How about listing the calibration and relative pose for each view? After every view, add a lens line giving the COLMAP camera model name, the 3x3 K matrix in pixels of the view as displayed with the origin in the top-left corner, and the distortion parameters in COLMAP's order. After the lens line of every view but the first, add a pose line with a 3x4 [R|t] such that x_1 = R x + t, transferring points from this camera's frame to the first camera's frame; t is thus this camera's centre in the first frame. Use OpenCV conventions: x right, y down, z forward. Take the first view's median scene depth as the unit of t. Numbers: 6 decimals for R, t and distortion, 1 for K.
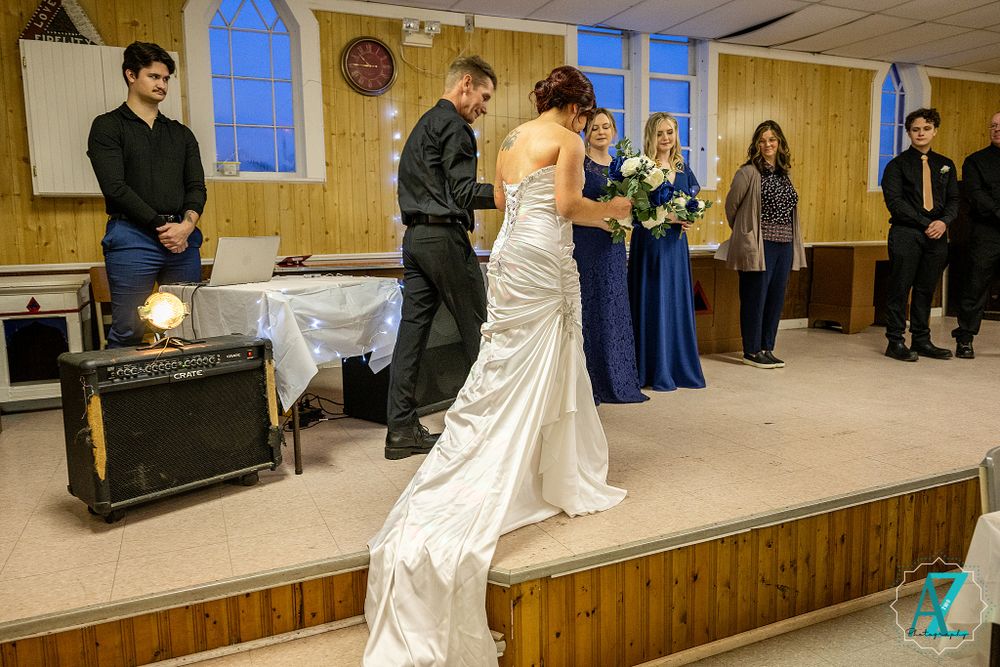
lens RADIAL K [[709.8, 0, 487.9], [0, 709.8, 321.0], [0, 0, 1]] dist [0.019977, -0.003896]
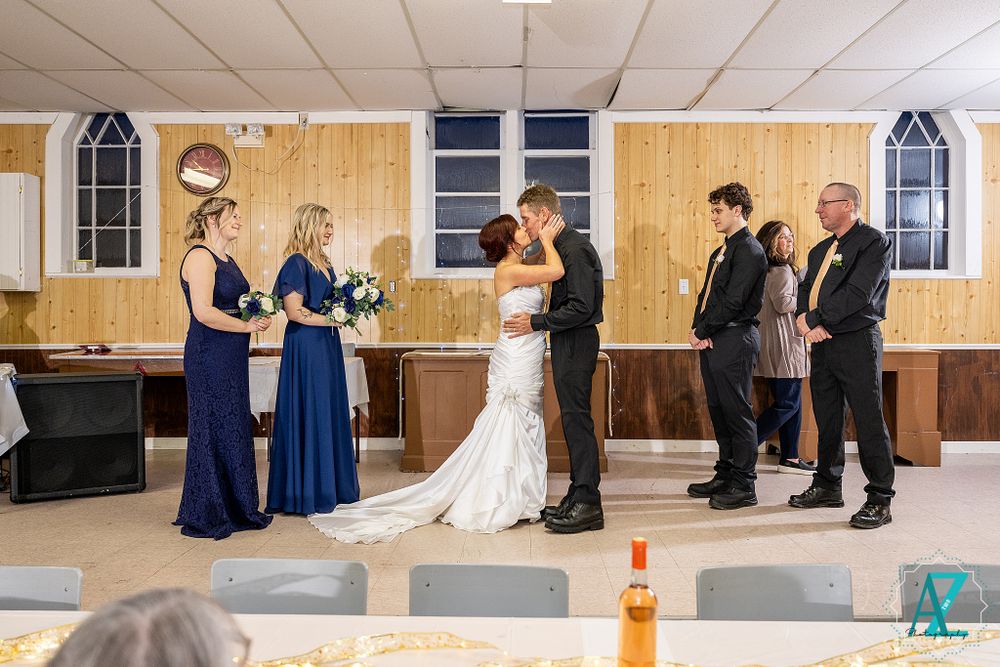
lens RADIAL K [[825.2, 0, 519.2], [0, 825.2, 324.5], [0, 0, 1]] dist [0.002479, 0.014705]
pose [[0.910717, 0.023783, -0.412346, 0.788627], [-0.064259, 0.994343, -0.084571, -0.051514], [0.408002, 0.103517, 0.907093, 0.090564]]
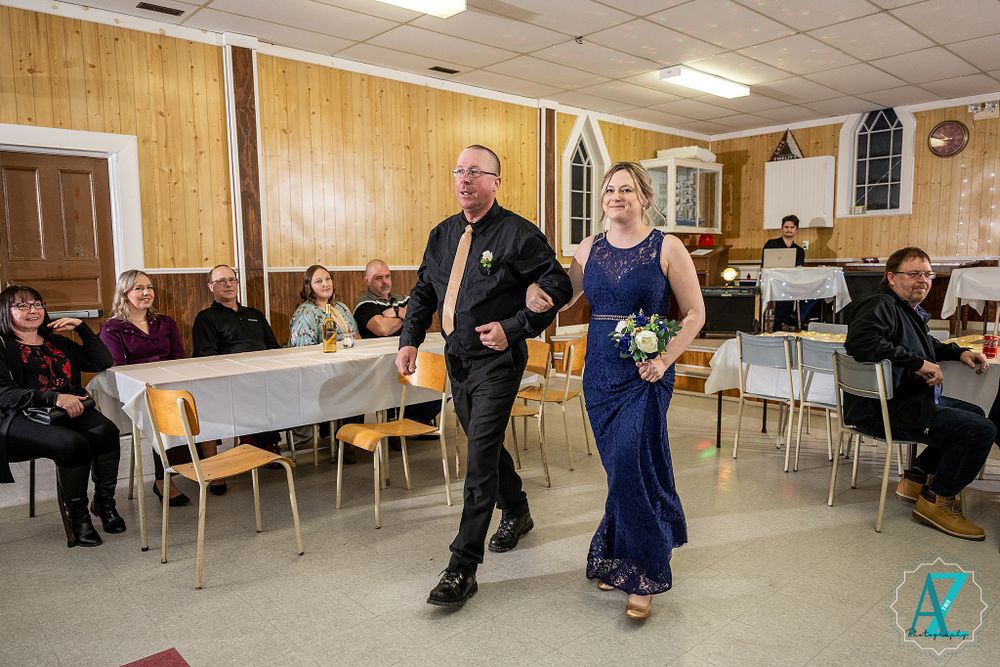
lens RADIAL K [[709.8, 0, 503.3], [0, 709.8, 336.9], [0, 0, 1]] dist [0.019977, -0.003896]
pose [[0.318359, 0.117622, -0.940645, 1.064164], [-0.104149, 0.990606, 0.088621, 0.039723], [0.942232, 0.069754, 0.327618, -0.418387]]
